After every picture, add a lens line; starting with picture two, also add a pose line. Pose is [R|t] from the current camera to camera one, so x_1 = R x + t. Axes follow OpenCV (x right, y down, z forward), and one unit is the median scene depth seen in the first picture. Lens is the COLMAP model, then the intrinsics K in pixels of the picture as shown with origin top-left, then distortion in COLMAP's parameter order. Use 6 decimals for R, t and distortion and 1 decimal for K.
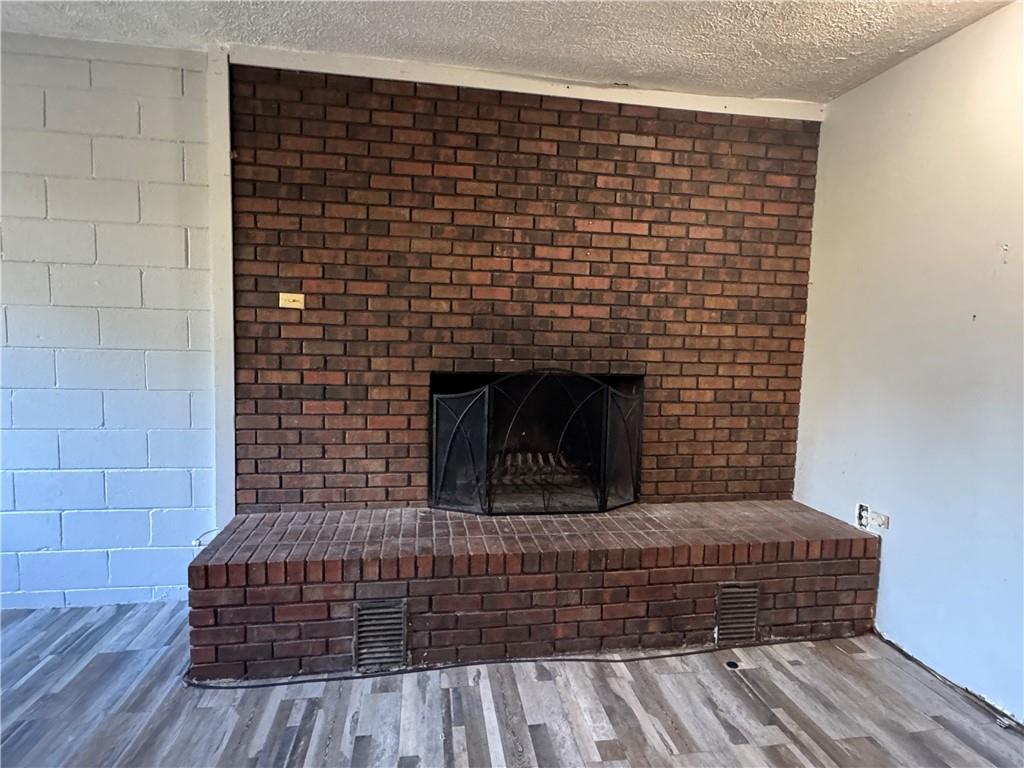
lens RADIAL K [[584.3, 0, 512.0], [0, 584.3, 384.0], [0, 0, 1]] dist [-0.000905, -0.000603]
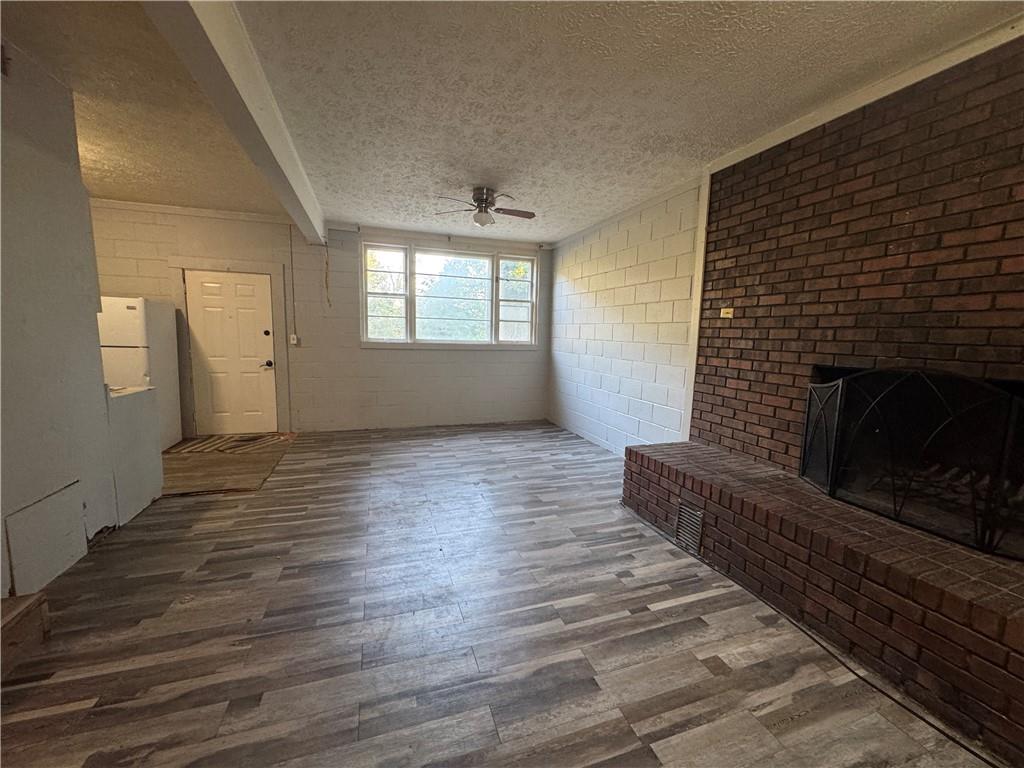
lens RADIAL K [[410.5, 0, 512.0], [0, 410.5, 384.0], [0, 0, 1]] dist [-0.002754, -0.000017]
pose [[0.167825, 0.099932, -0.980739, 0.600609], [-0.100248, 0.991422, 0.083866, 0.009394], [0.980706, 0.084243, 0.176404, 0.260032]]
